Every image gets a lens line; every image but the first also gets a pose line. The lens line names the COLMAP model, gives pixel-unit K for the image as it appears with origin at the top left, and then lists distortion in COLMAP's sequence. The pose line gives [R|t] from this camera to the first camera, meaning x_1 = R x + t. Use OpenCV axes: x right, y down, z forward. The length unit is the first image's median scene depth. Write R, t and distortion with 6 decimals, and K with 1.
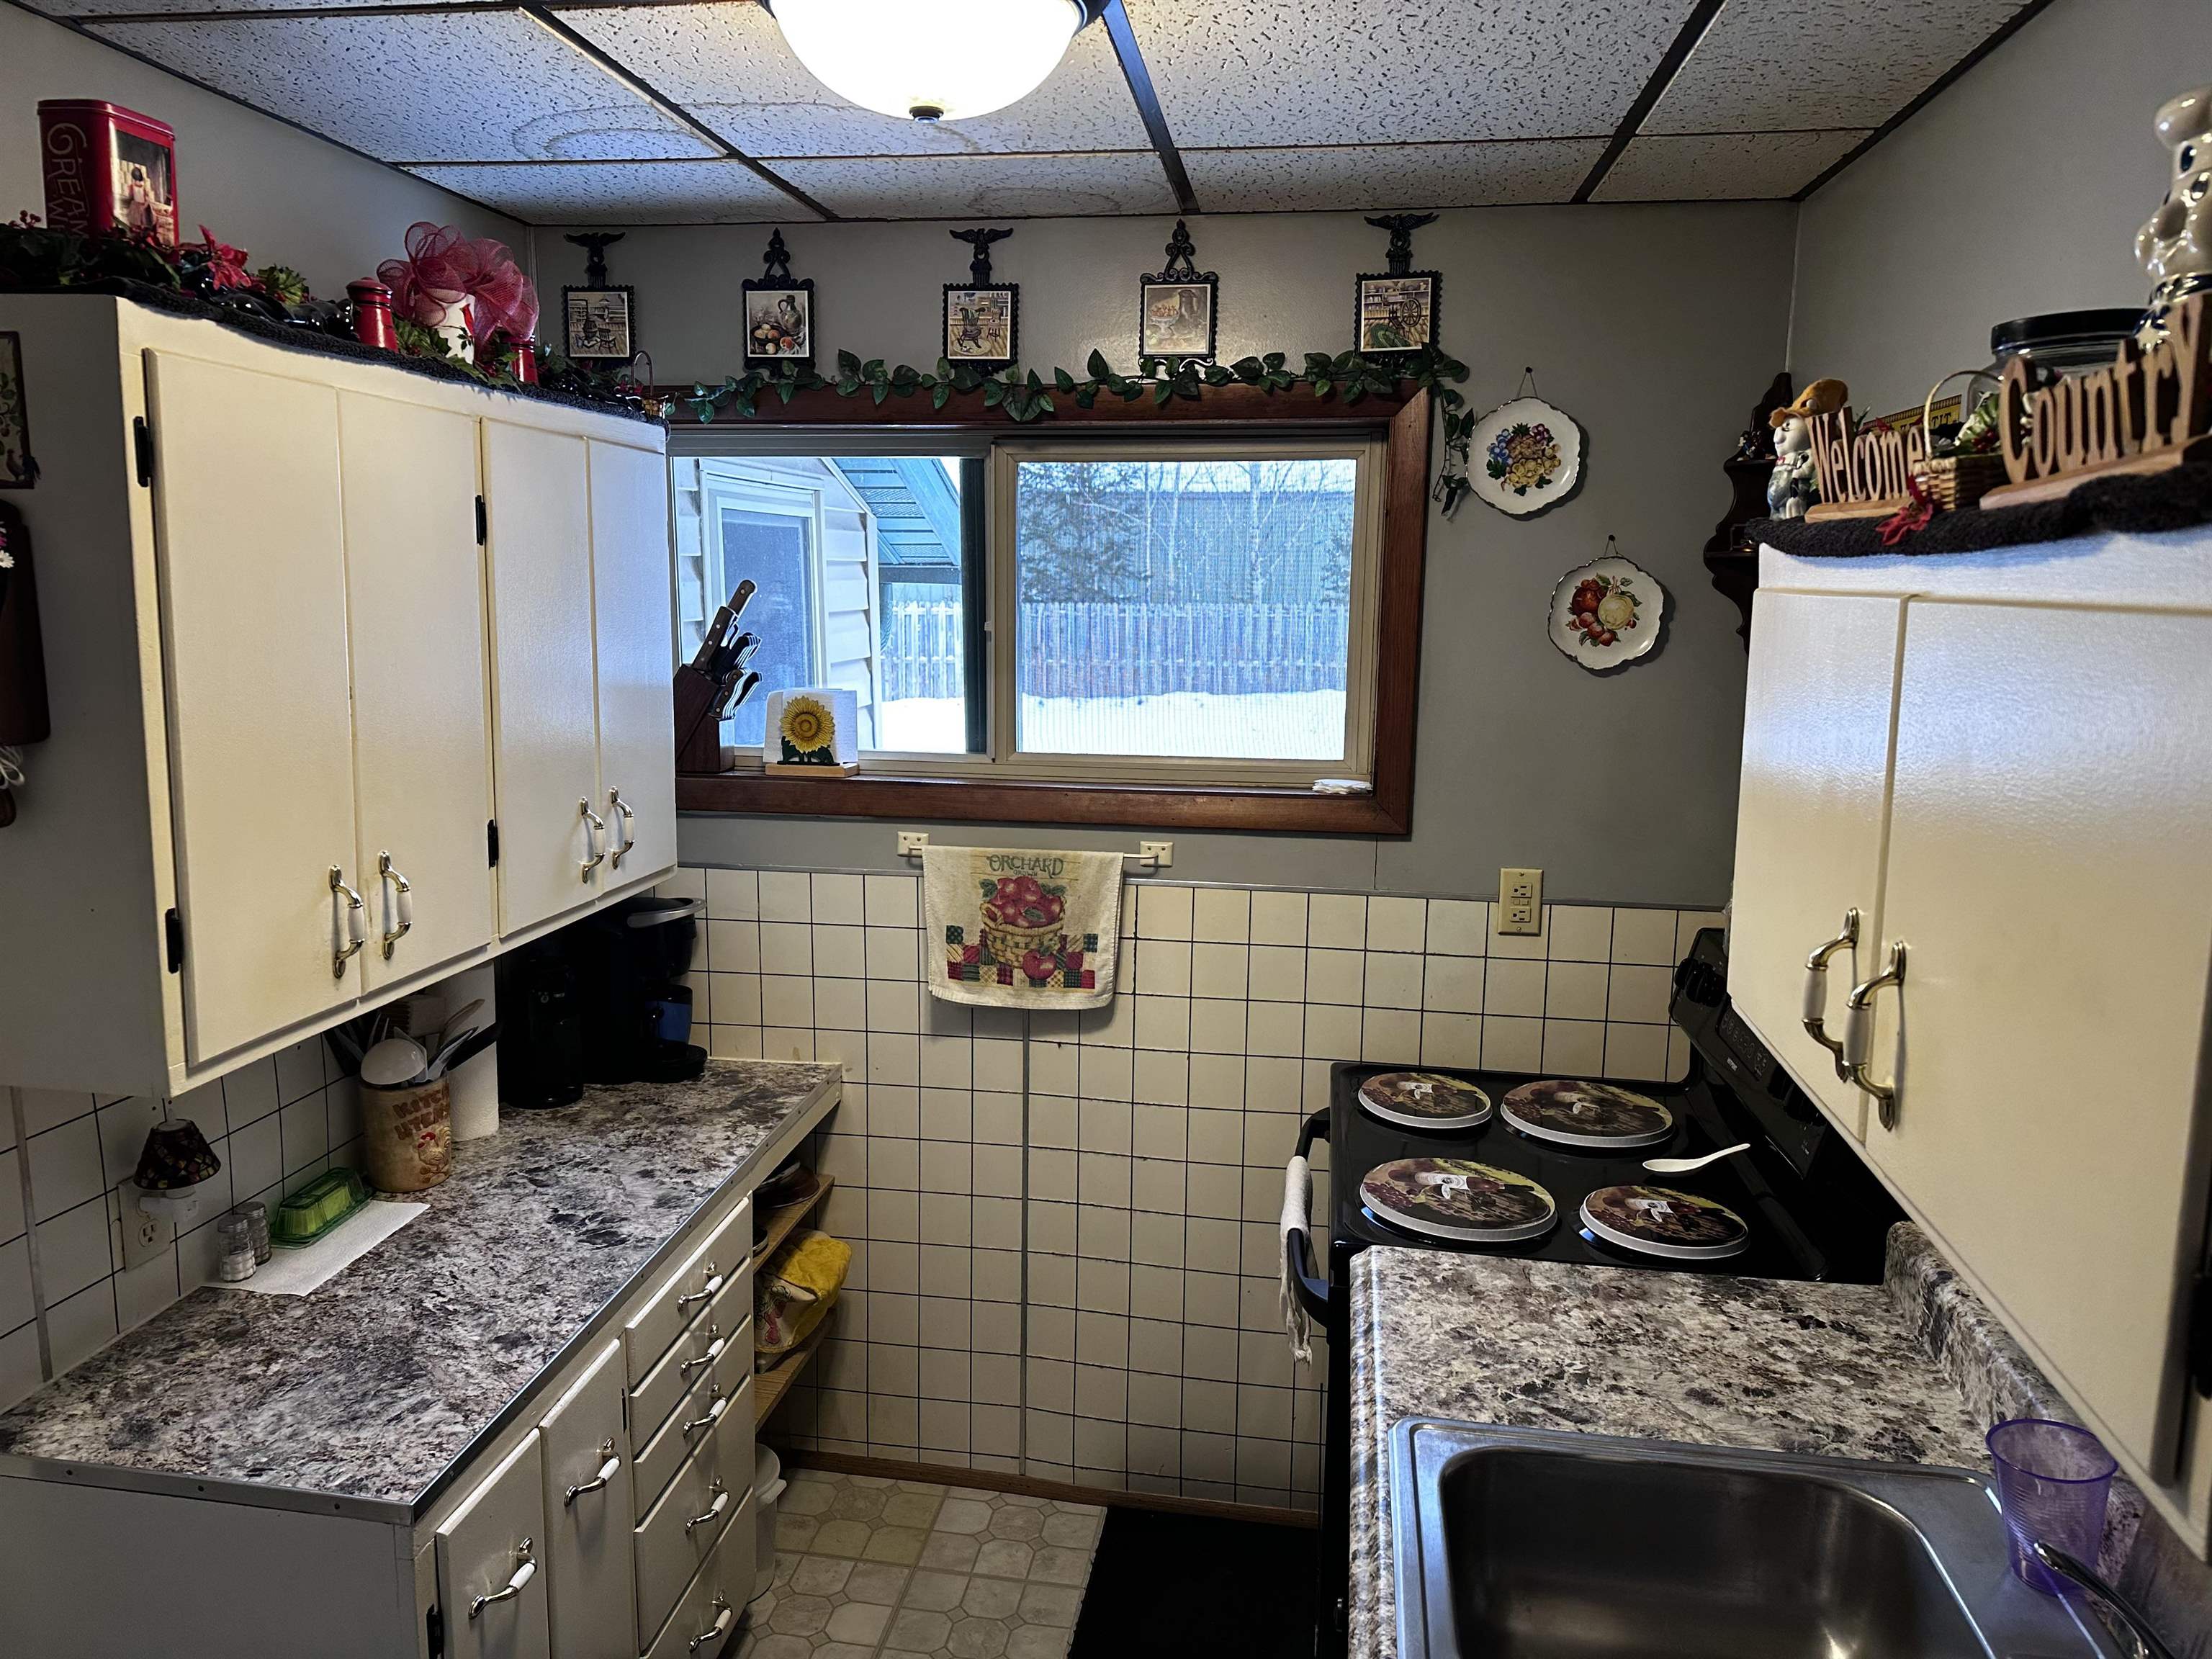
lens RADIAL K [[1530.8, 0, 1103.2], [0, 1530.8, 829.0], [0, 0, 1]] dist [0.118589, -0.158582]
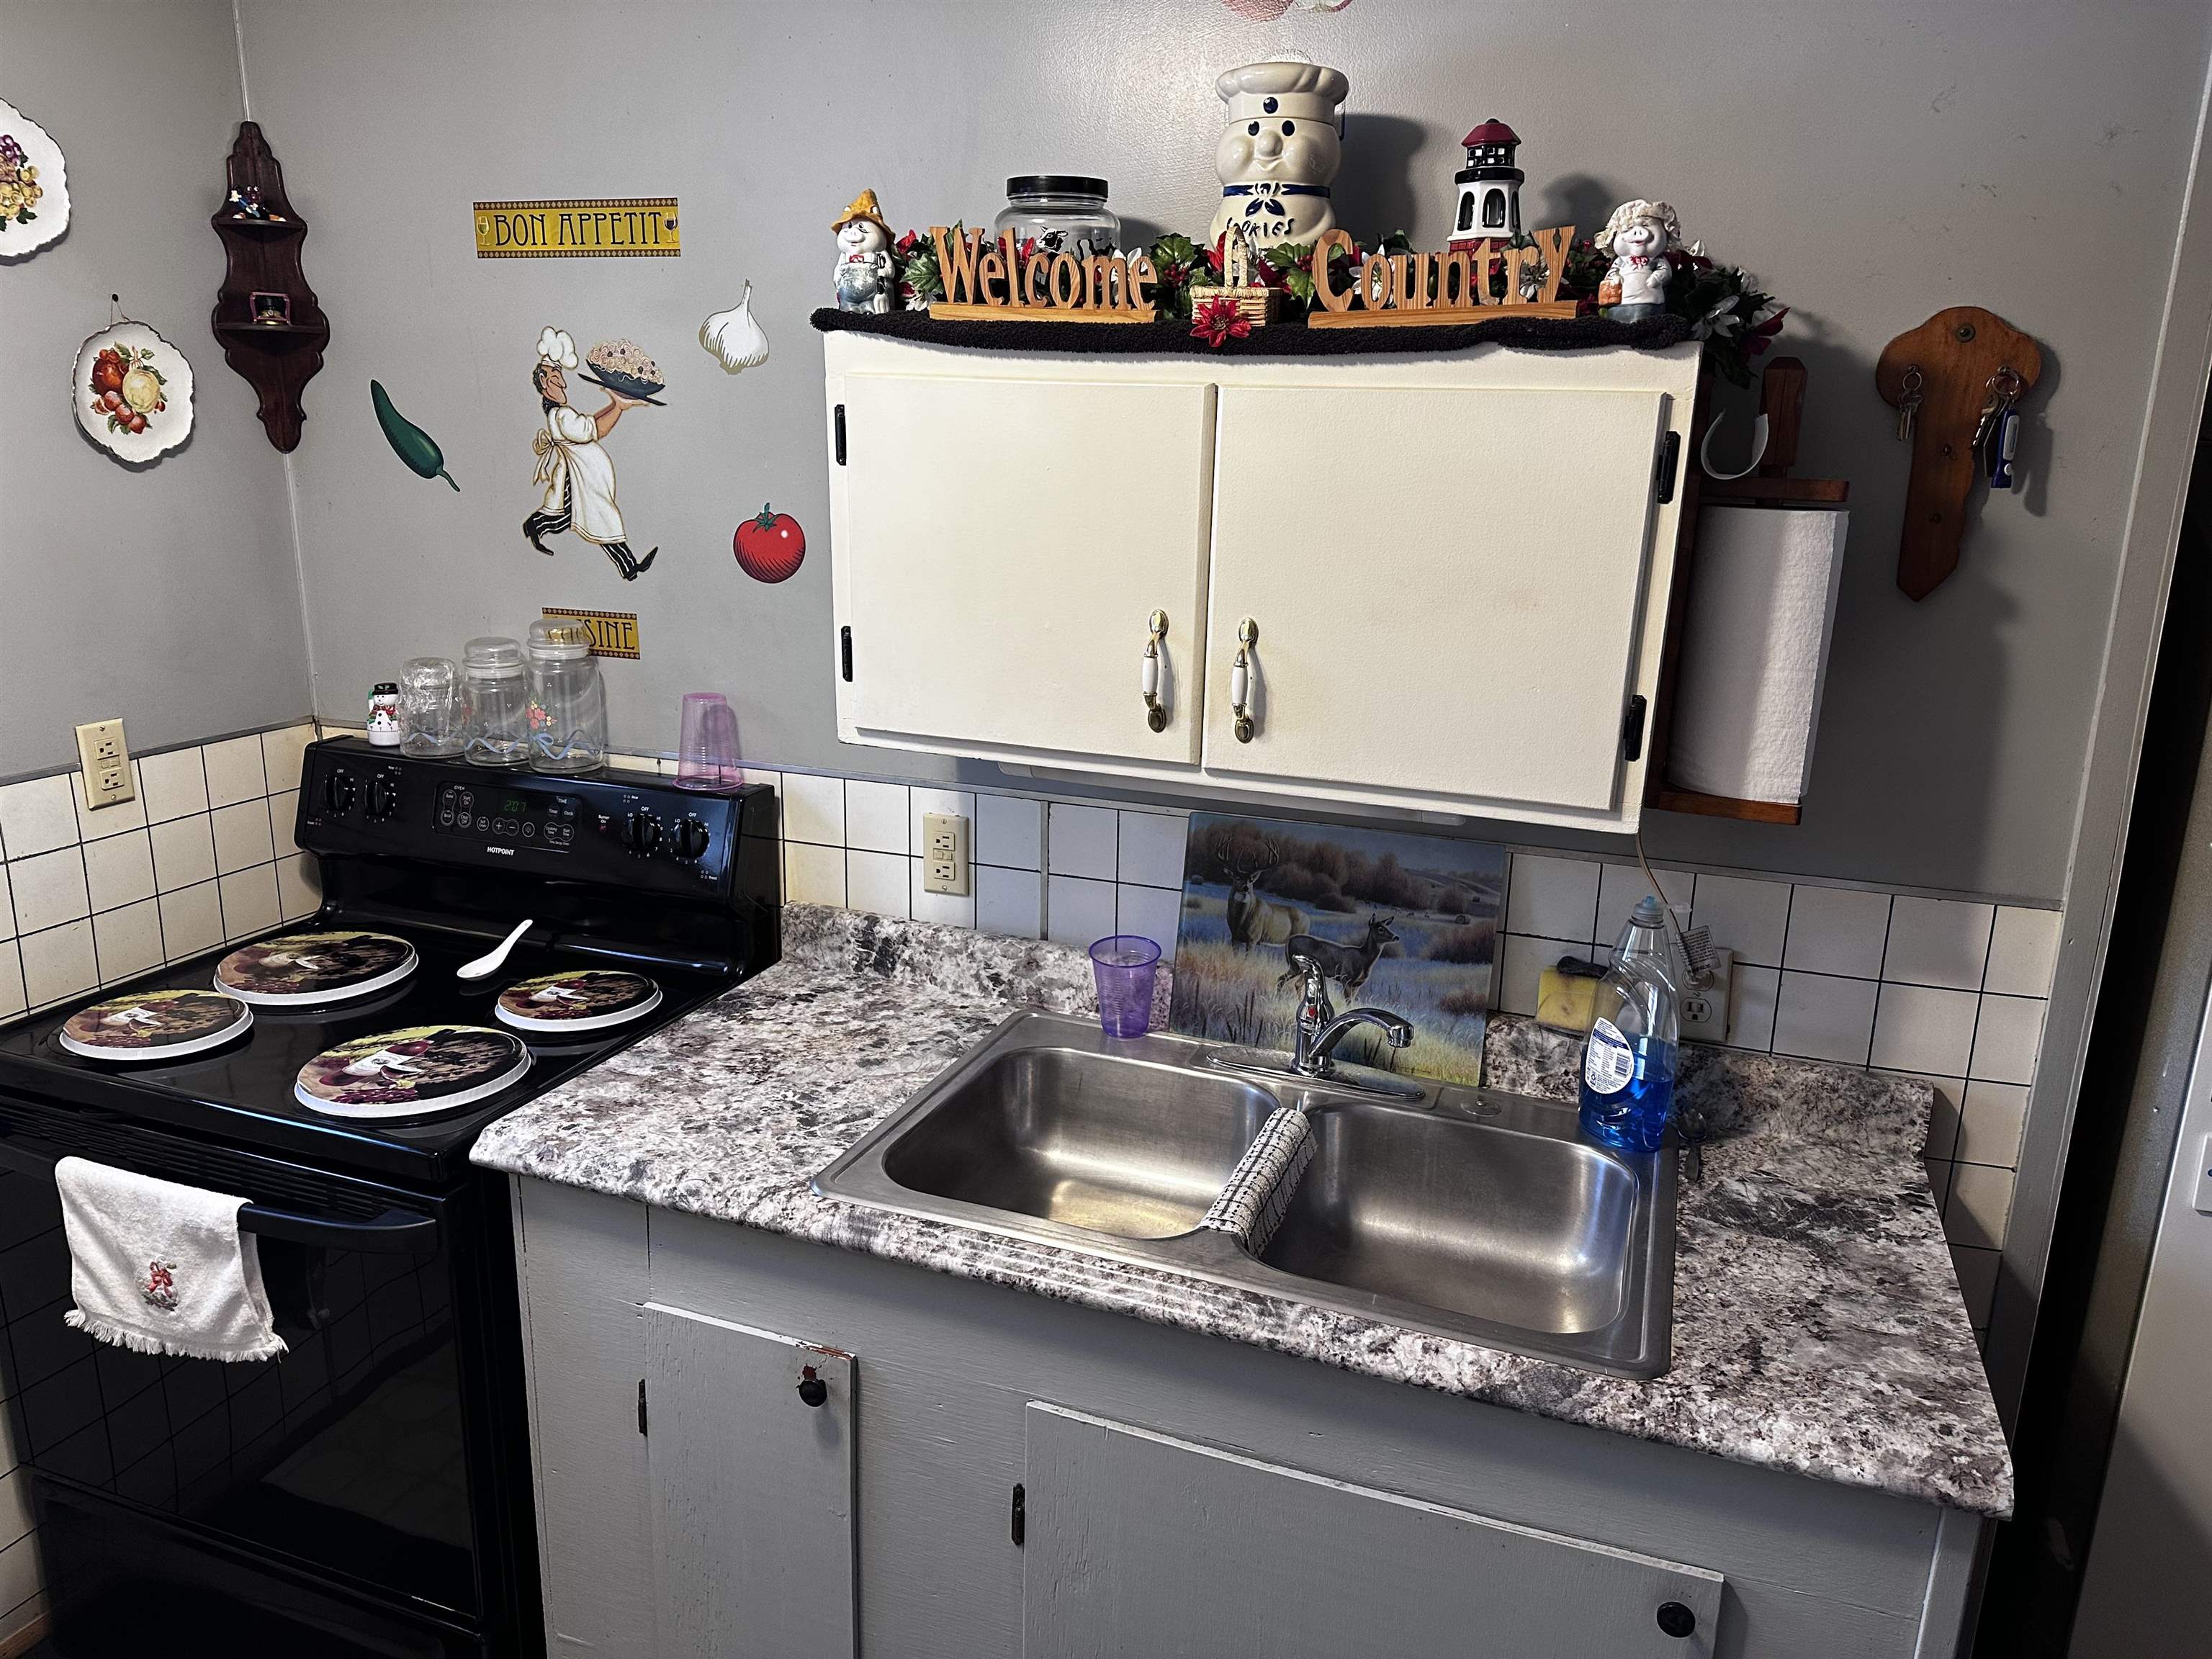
lens RADIAL K [[1526.5, 0, 1105.7], [0, 1526.5, 836.4], [0, 0, 1]] dist [0.122810, -0.155789]
pose [[0.216650, -0.262393, 0.940326, -0.483835], [0.135630, 0.961952, 0.237178, -0.047643], [-0.966782, 0.076152, 0.243995, 0.383561]]
